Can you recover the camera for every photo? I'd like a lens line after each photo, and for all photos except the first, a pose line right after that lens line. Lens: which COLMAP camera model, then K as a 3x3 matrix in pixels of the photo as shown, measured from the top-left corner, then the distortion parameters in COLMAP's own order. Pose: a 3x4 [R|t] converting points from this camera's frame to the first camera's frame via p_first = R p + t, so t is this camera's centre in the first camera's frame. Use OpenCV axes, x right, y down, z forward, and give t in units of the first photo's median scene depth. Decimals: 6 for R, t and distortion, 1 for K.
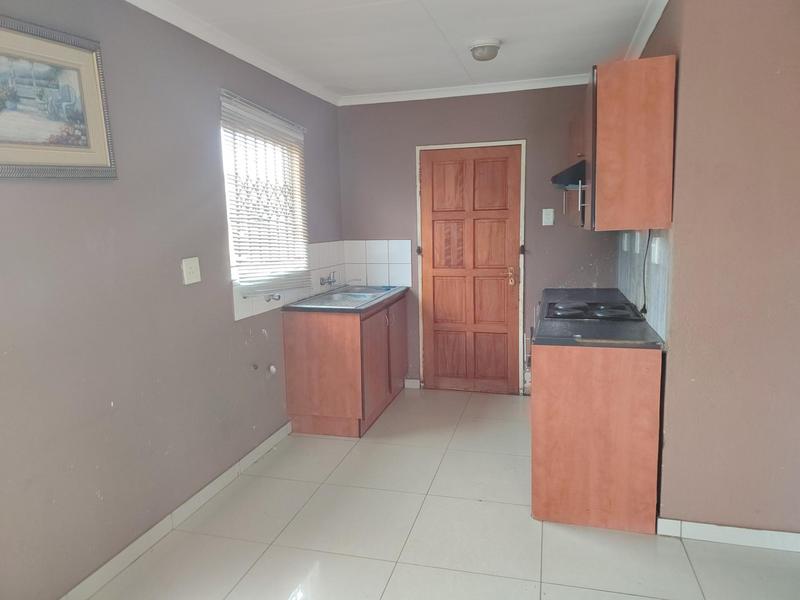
lens RADIAL K [[560.5, 0, 399.9], [0, 560.5, 303.0], [0, 0, 1]] dist [0.116051, -0.139291]
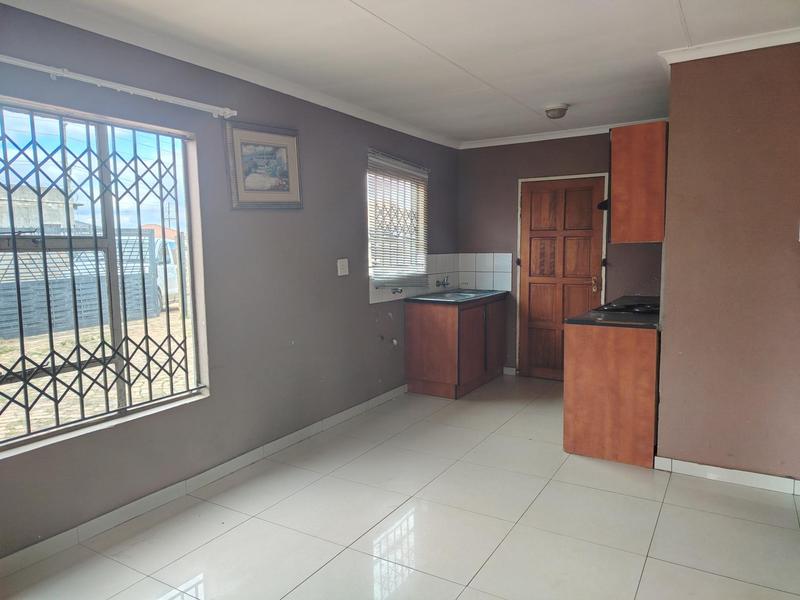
lens RADIAL K [[560.5, 0, 399.9], [0, 560.5, 303.0], [0, 0, 1]] dist [0.116051, -0.139291]
pose [[0.961376, 0.041268, -0.272129, 0.154951], [-0.051942, 0.998133, -0.032136, 0.062262], [0.270294, 0.045030, 0.961724, -0.323347]]
